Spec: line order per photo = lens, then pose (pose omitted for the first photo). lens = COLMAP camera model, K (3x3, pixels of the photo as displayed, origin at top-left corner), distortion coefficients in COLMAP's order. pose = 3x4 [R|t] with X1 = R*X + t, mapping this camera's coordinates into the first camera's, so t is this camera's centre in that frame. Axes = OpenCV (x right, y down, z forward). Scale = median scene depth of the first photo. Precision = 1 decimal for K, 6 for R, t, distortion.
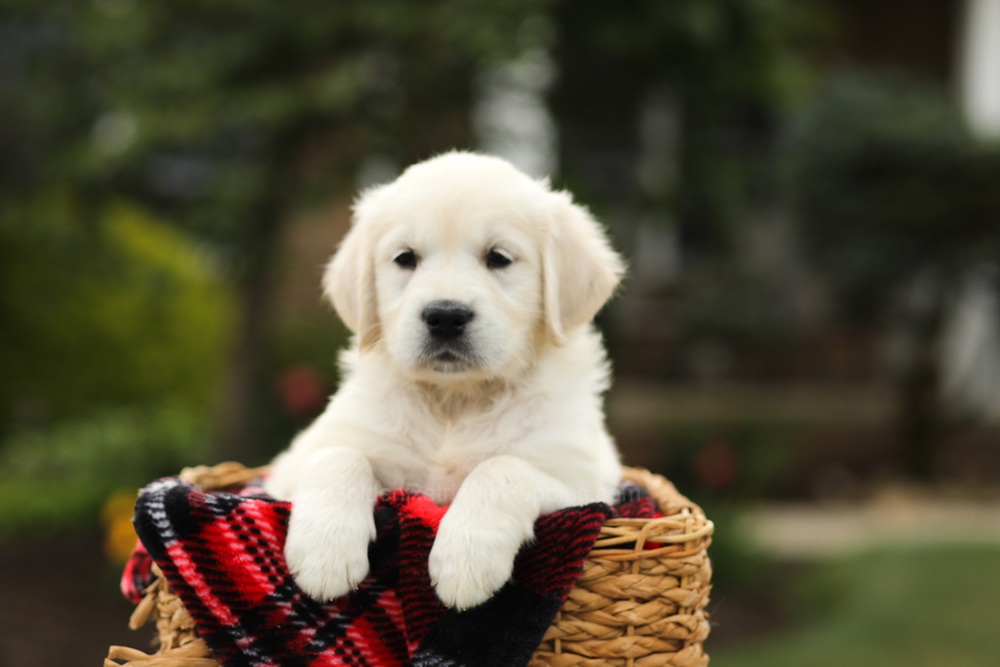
lens RADIAL K [[2953.1, 0, 480.4], [0, 2953.1, 311.4], [0, 0, 1]] dist [0.196421, 0.000000]
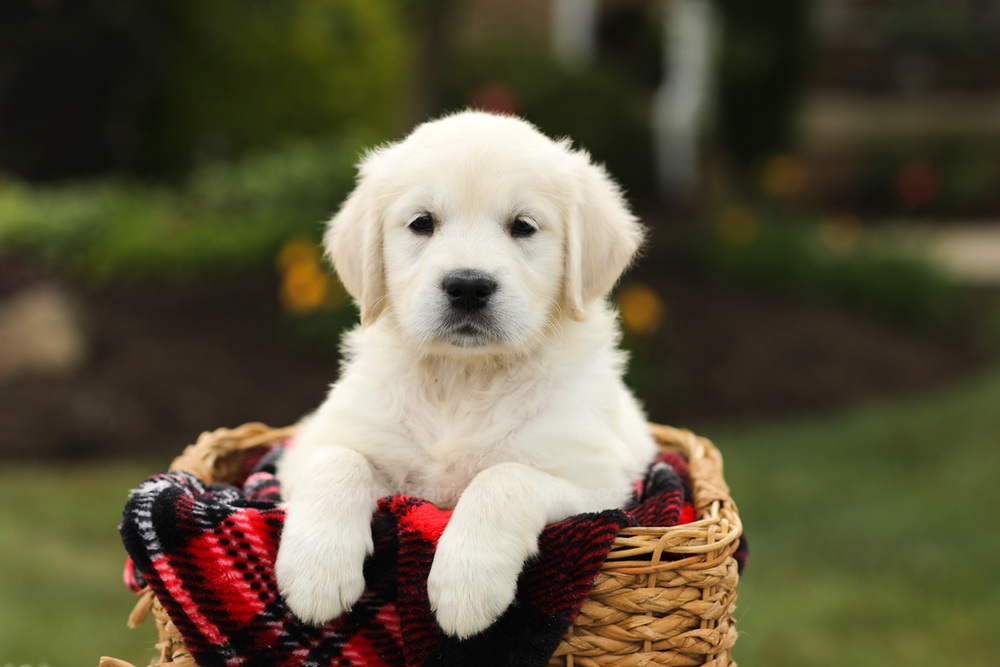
lens RADIAL K [[2953.1, 0, 496.6], [0, 2953.1, 312.1], [0, 0, 1]] dist [0.196421, 0.000000]
pose [[0.997378, 0.000518, -0.072369, 0.071283], [0.007700, 0.993539, 0.113231, -0.104456], [0.071960, -0.113491, 0.990930, 0.079365]]
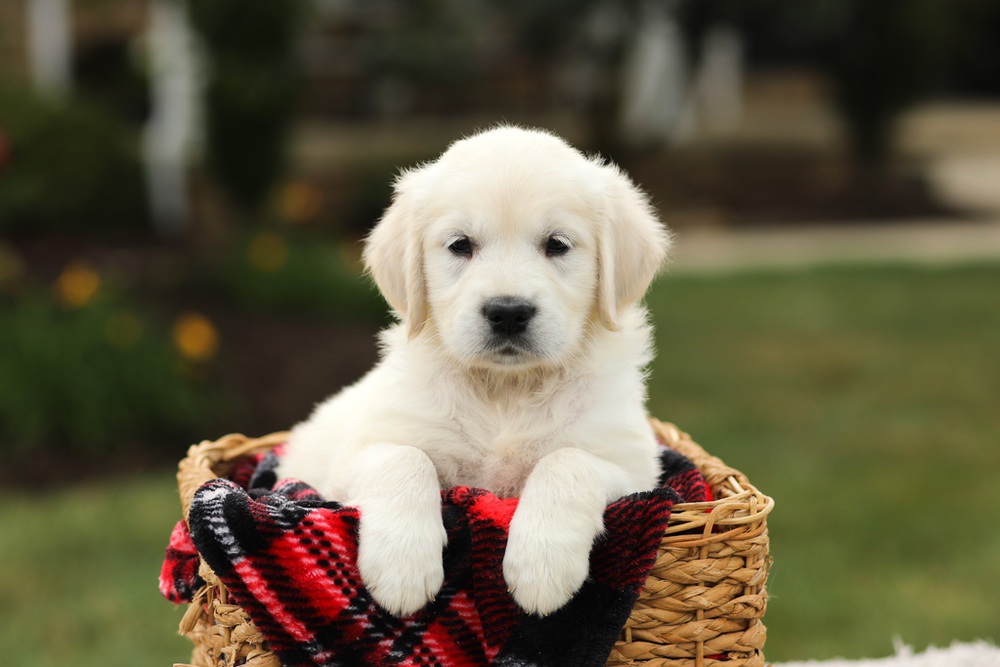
lens RADIAL K [[2953.1, 0, 491.2], [0, 2953.1, 352.5], [0, 0, 1]] dist [0.196421, 0.000000]
pose [[0.990302, -0.052099, 0.128793, -0.142190], [0.036712, 0.992206, 0.119080, -0.100092], [-0.133993, -0.113197, 0.984496, 0.045361]]
